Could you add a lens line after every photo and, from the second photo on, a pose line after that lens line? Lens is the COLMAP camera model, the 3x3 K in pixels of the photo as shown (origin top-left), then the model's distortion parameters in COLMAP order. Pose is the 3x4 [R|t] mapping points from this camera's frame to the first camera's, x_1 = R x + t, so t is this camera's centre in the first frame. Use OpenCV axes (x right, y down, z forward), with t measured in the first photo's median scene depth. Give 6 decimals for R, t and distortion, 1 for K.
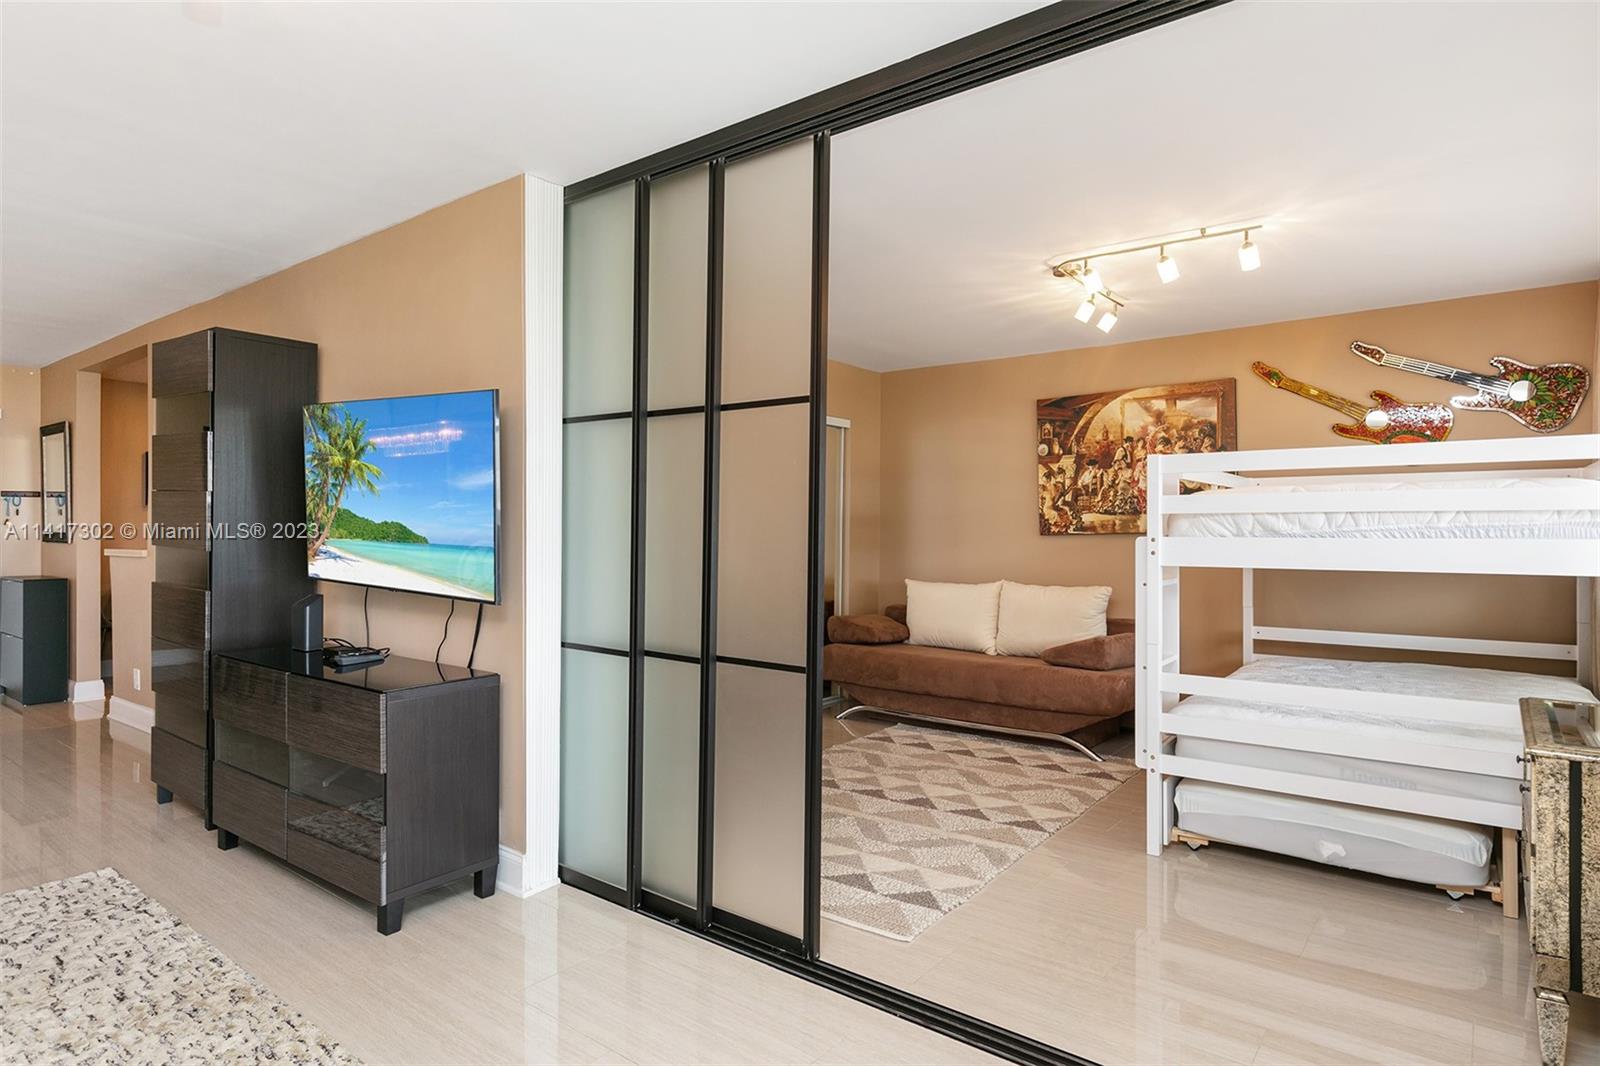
lens RADIAL K [[897.2, 0, 793.8], [0, 897.2, 539.4], [0, 0, 1]] dist [0.000535, -0.000645]
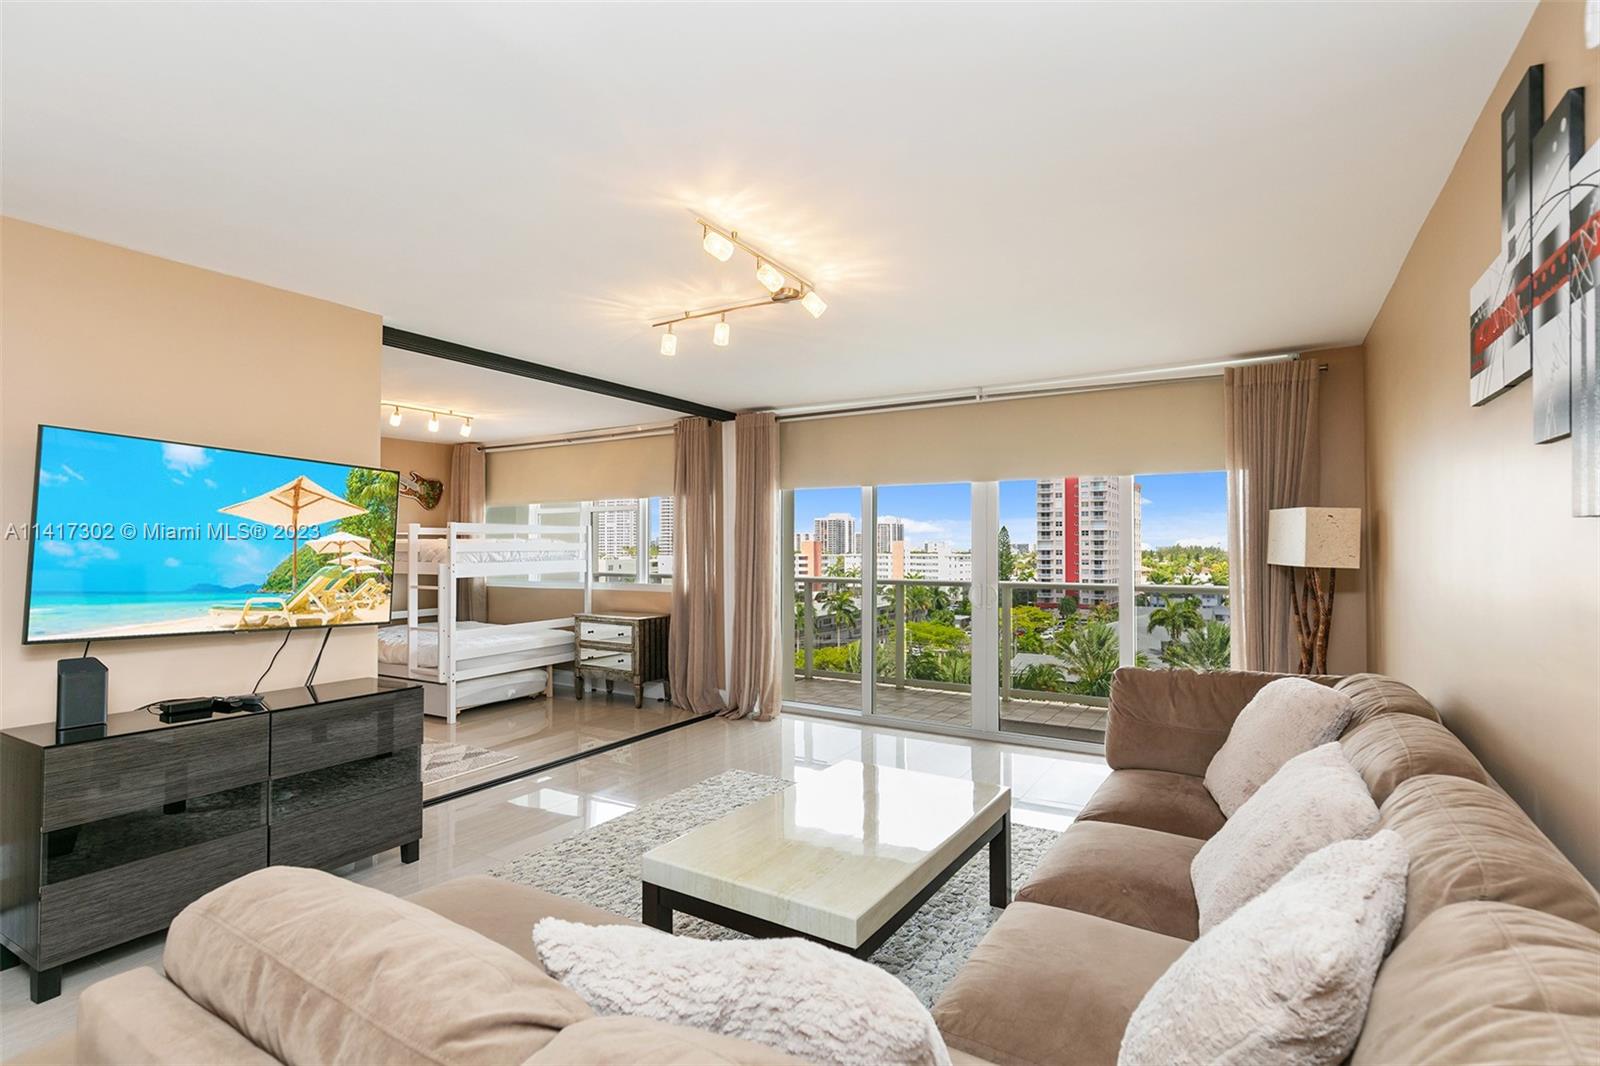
lens RADIAL K [[764.9, 0, 800.0], [0, 764.9, 533.0], [0, 0, 1]] dist [0.001223, 0.000061]
pose [[-0.125967, 0.016788, 0.991892, -1.336189], [0.001858, 0.999859, -0.016687, -0.038004], [-0.992033, -0.000259, -0.125980, 0.427966]]
